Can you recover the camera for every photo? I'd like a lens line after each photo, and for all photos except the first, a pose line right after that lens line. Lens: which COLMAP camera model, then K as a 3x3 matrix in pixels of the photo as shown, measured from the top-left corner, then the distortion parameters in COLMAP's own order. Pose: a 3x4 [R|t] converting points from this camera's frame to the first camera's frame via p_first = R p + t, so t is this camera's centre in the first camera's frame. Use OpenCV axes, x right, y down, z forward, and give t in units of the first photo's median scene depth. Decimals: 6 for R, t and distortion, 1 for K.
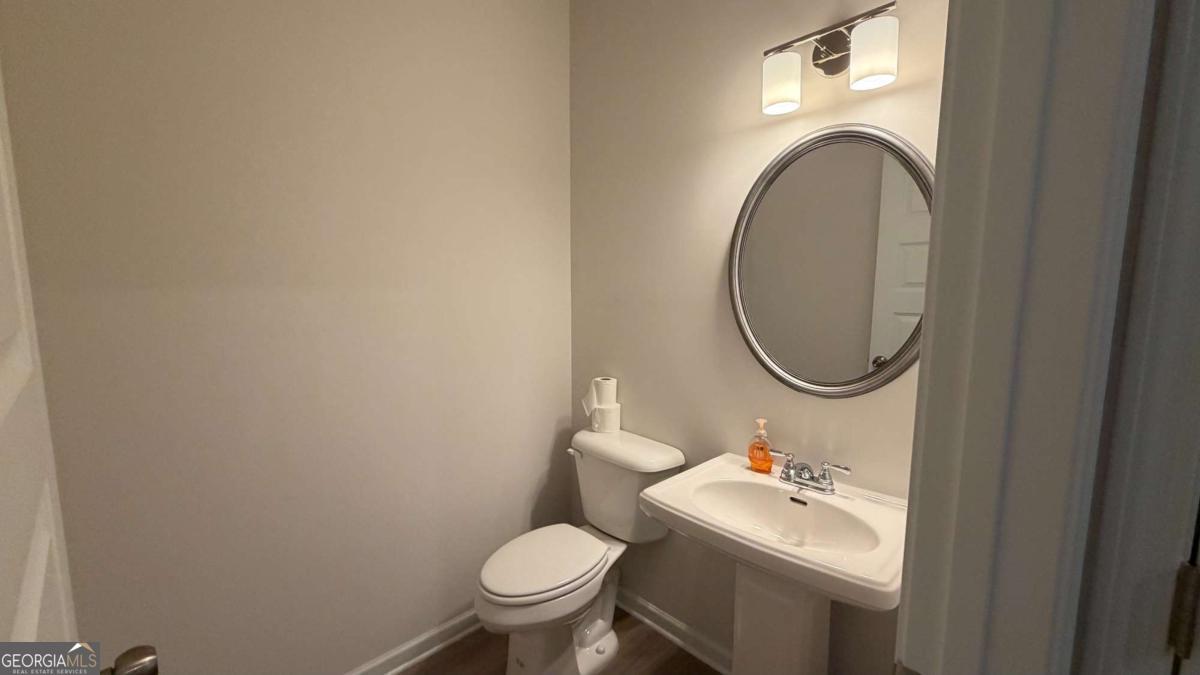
lens RADIAL K [[476.7, 0, 599.0], [0, 476.7, 340.3], [0, 0, 1]] dist [-0.000407, 0.000124]
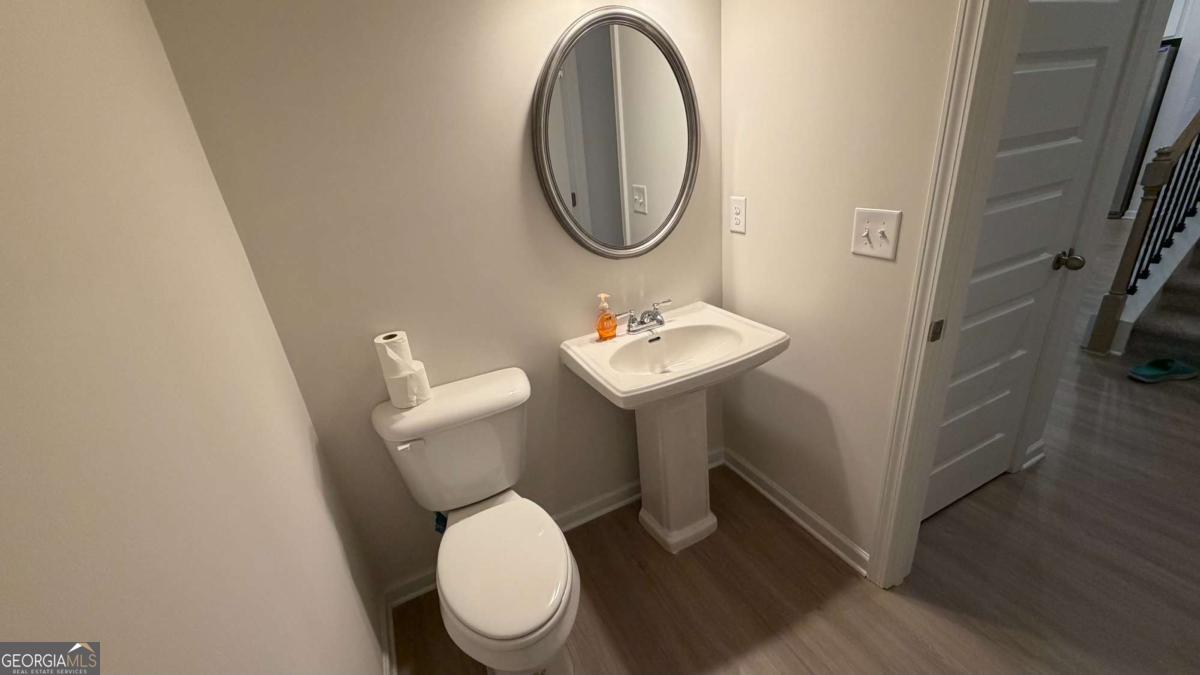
lens RADIAL K [[476.7, 0, 599.0], [0, 476.7, 340.3], [0, 0, 1]] dist [-0.000407, 0.000124]
pose [[0.324543, -0.399497, 0.857365, -0.697738], [0.214508, 0.913898, 0.344640, -0.125246], [-0.921226, 0.072061, 0.382295, 0.636884]]
